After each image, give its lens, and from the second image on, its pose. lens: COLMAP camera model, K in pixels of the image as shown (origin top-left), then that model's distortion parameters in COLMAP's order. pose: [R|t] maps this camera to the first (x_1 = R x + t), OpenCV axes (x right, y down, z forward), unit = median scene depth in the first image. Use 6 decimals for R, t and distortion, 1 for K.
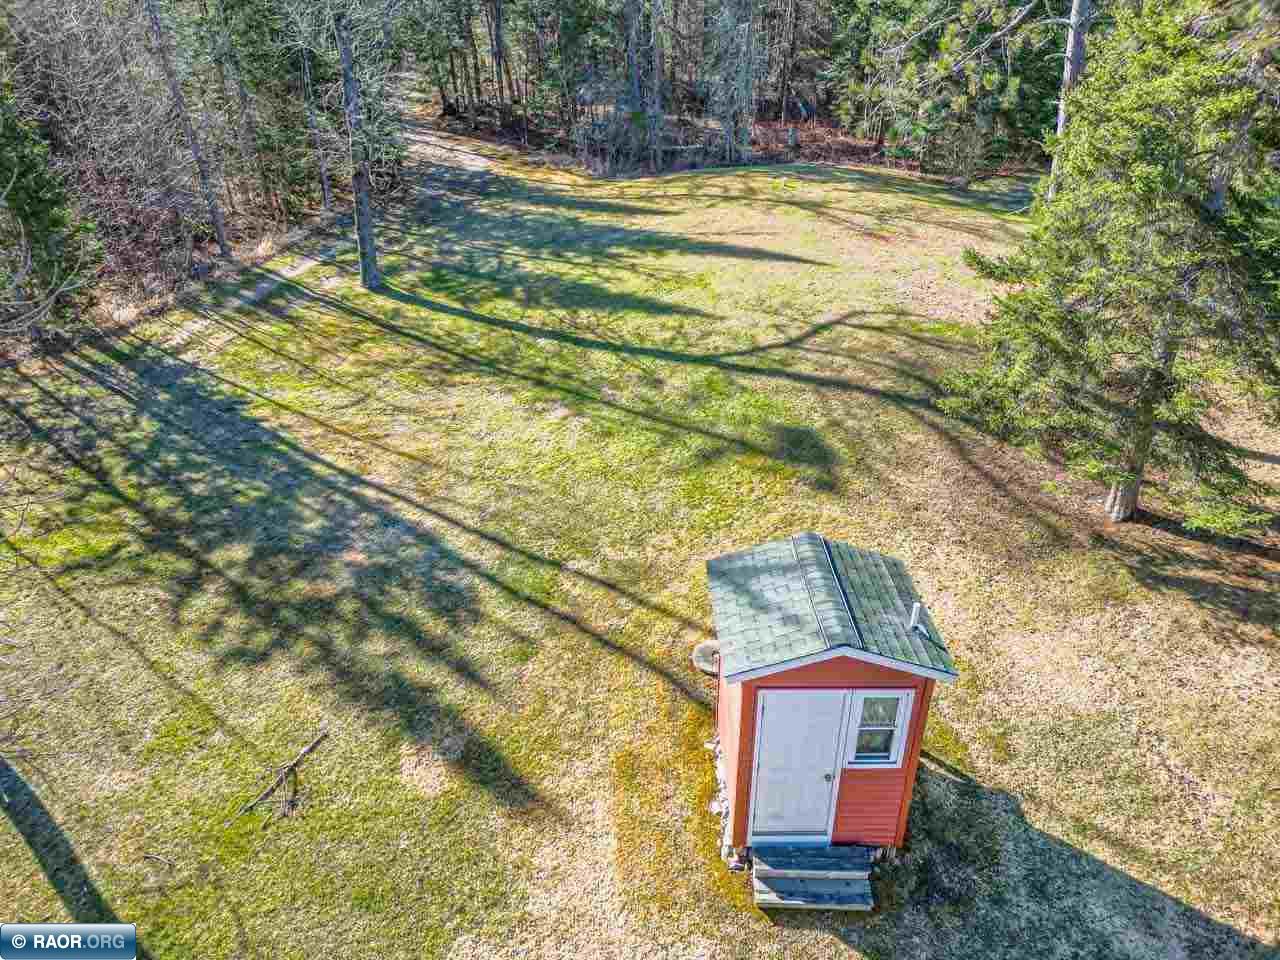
lens RADIAL K [[877.6, 0, 640.0], [0, 877.6, 480.0], [0, 0, 1]] dist [0.090960, -0.064381]
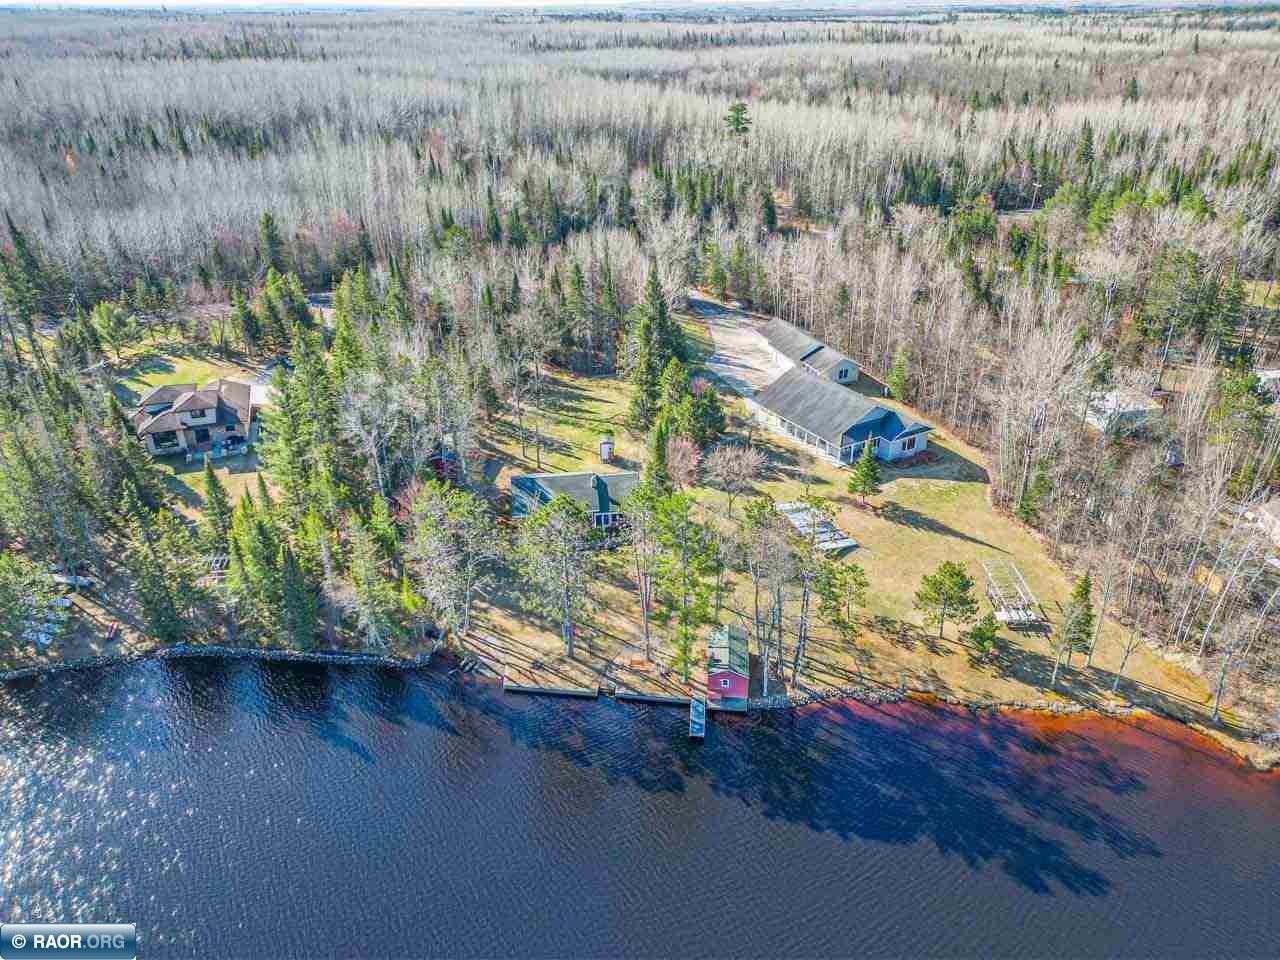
lens RADIAL K [[877.6, 0, 640.0], [0, 877.6, 480.0], [0, 0, 1]] dist [0.090960, -0.064381]
pose [[0.996515, -0.033727, 0.076293, -0.105561], [0.038159, 0.997622, -0.057401, 0.561879], [-0.074175, 0.060112, 0.995432, -4.473296]]
